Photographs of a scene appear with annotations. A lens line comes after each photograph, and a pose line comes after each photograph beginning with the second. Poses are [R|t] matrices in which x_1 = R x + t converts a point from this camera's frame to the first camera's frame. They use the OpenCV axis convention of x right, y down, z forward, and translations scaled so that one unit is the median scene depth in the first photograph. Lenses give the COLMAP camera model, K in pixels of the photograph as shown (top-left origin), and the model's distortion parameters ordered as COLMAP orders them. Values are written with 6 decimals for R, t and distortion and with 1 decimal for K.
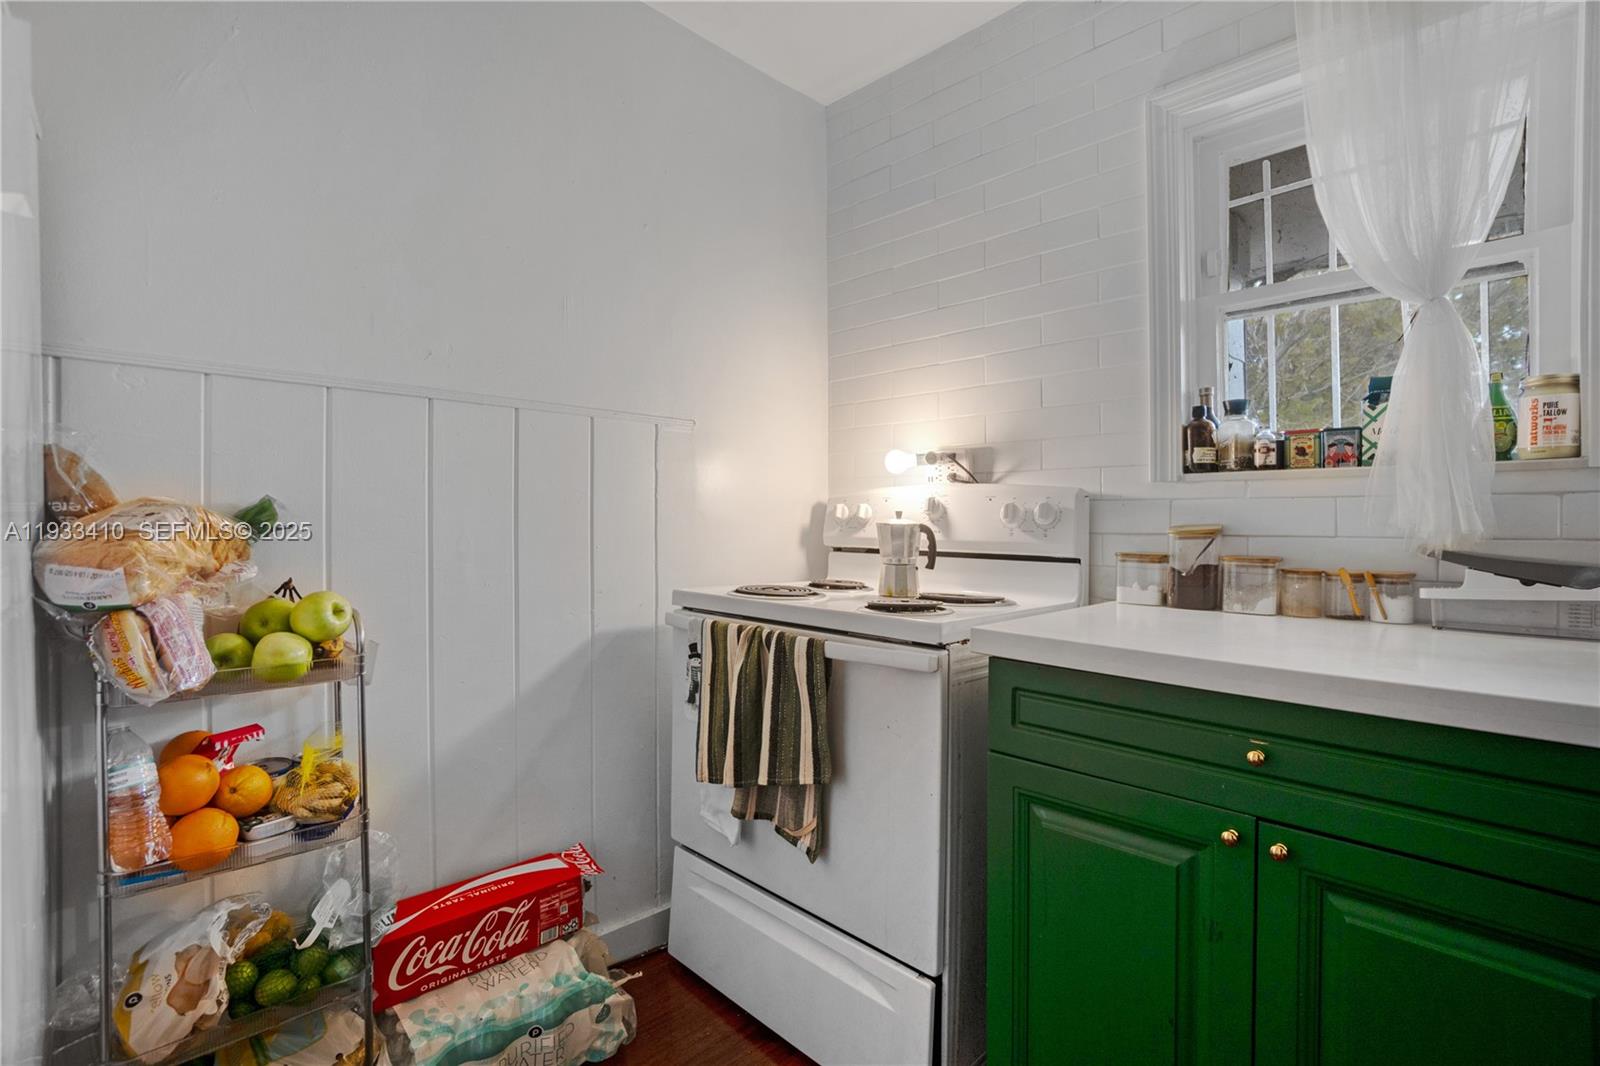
lens RADIAL K [[723.0, 0, 784.9], [0, 723.0, 521.6], [0, 0, 1]] dist [-0.080240, 0.028932]
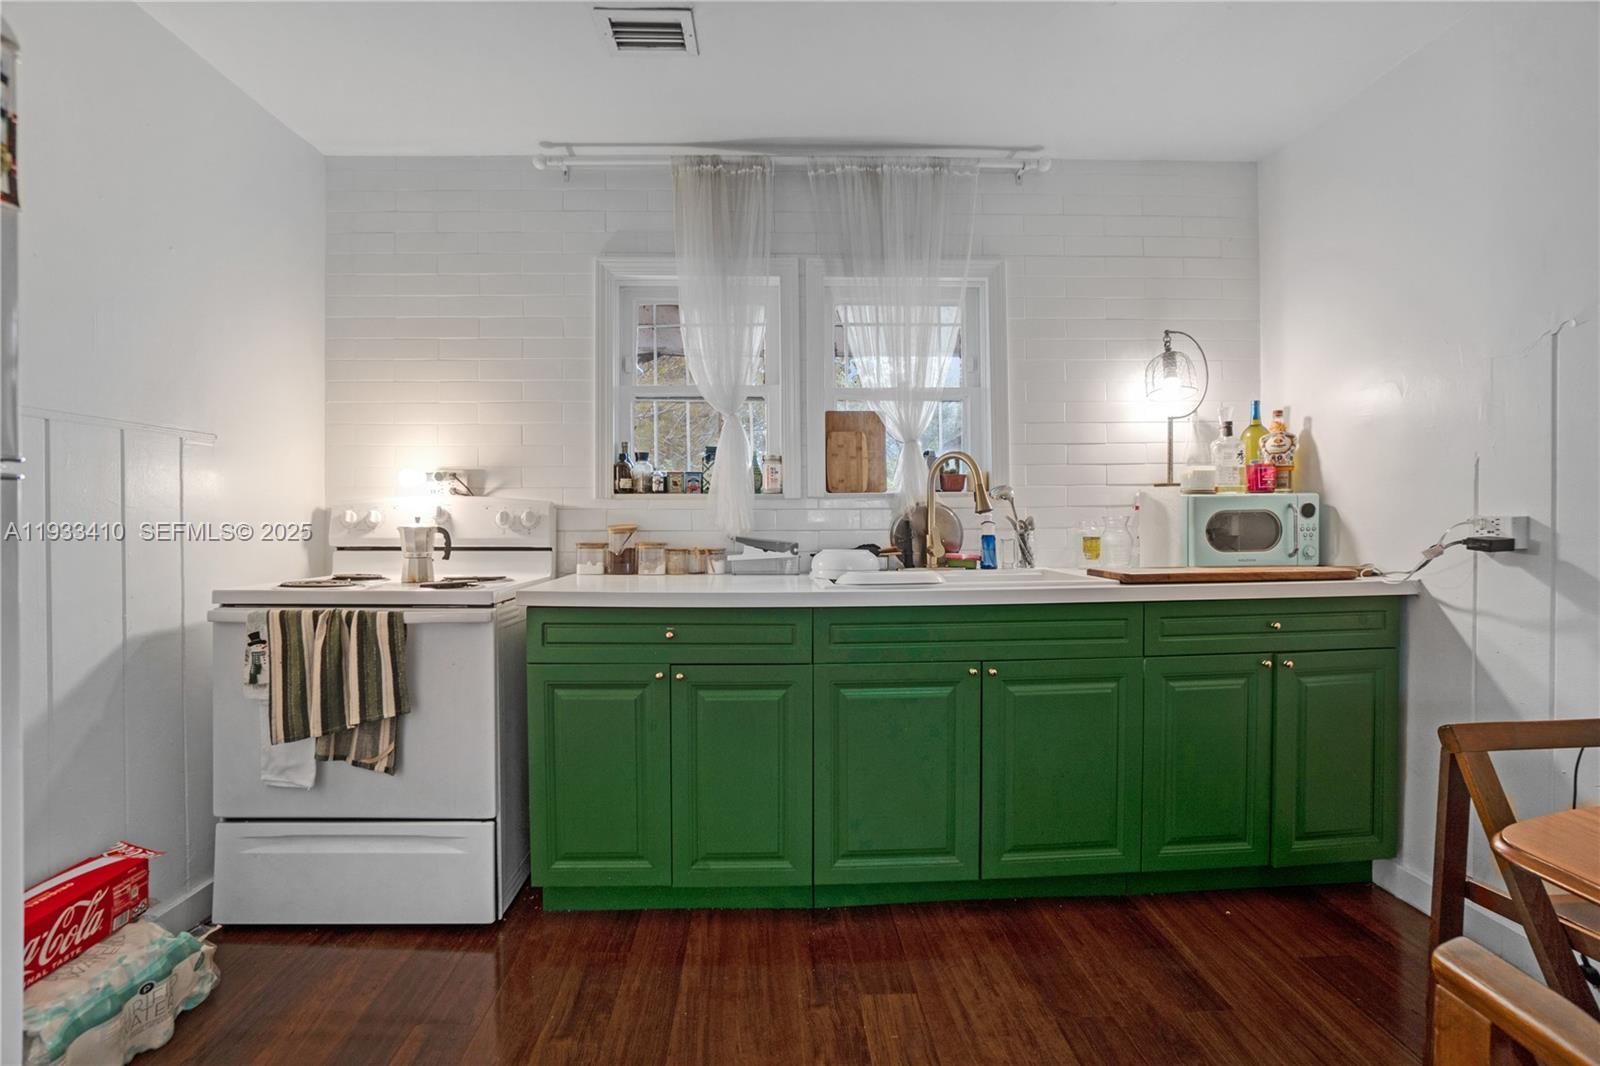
lens RADIAL K [[690.9, 0, 796.4], [0, 690.9, 514.4], [0, 0, 1]] dist [-0.023358, 0.000389]
pose [[0.663211, -0.005569, 0.748412, -0.423409], [0.003829, 0.999984, 0.004049, -0.029224], [-0.748422, 0.000180, 0.663222, -0.457252]]
